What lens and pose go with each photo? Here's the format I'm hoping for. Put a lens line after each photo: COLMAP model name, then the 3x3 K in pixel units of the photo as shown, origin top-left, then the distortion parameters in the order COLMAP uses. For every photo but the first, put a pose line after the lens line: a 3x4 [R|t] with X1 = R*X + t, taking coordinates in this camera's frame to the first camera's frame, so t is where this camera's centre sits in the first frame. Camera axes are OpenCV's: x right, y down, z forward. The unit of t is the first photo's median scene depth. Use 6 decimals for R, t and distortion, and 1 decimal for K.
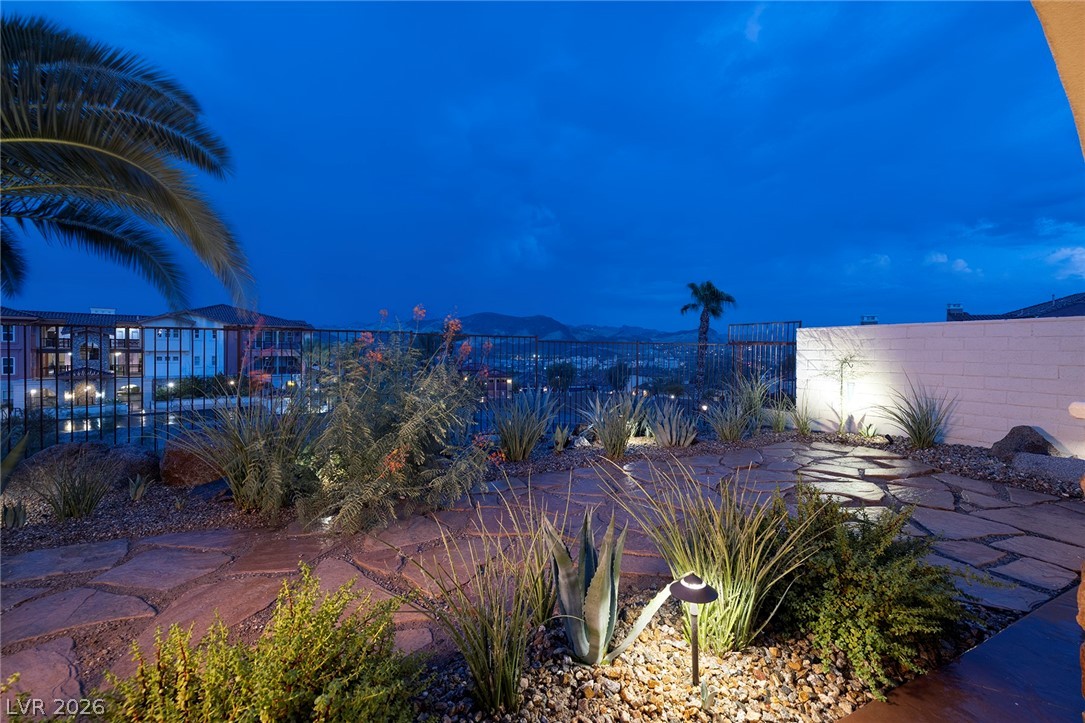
lens RADIAL K [[458.8, 0, 550.7], [0, 458.8, 345.1], [0, 0, 1]] dist [-0.004920, 0.002245]
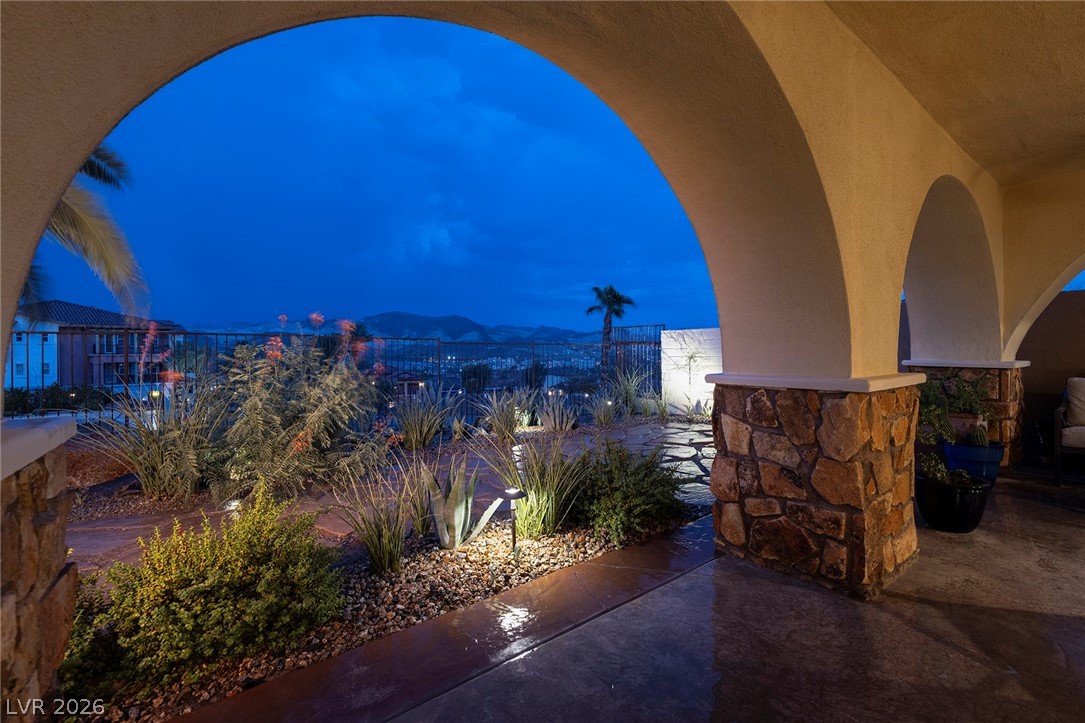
lens RADIAL K [[458.8, 0, 573.9], [0, 458.8, 366.1], [0, 0, 1]] dist [-0.004920, 0.002245]
pose [[0.973691, -0.018696, 0.227102, 0.045550], [0.008602, 0.998934, 0.045353, -0.000769], [-0.227708, -0.042207, 0.972814, -0.179630]]
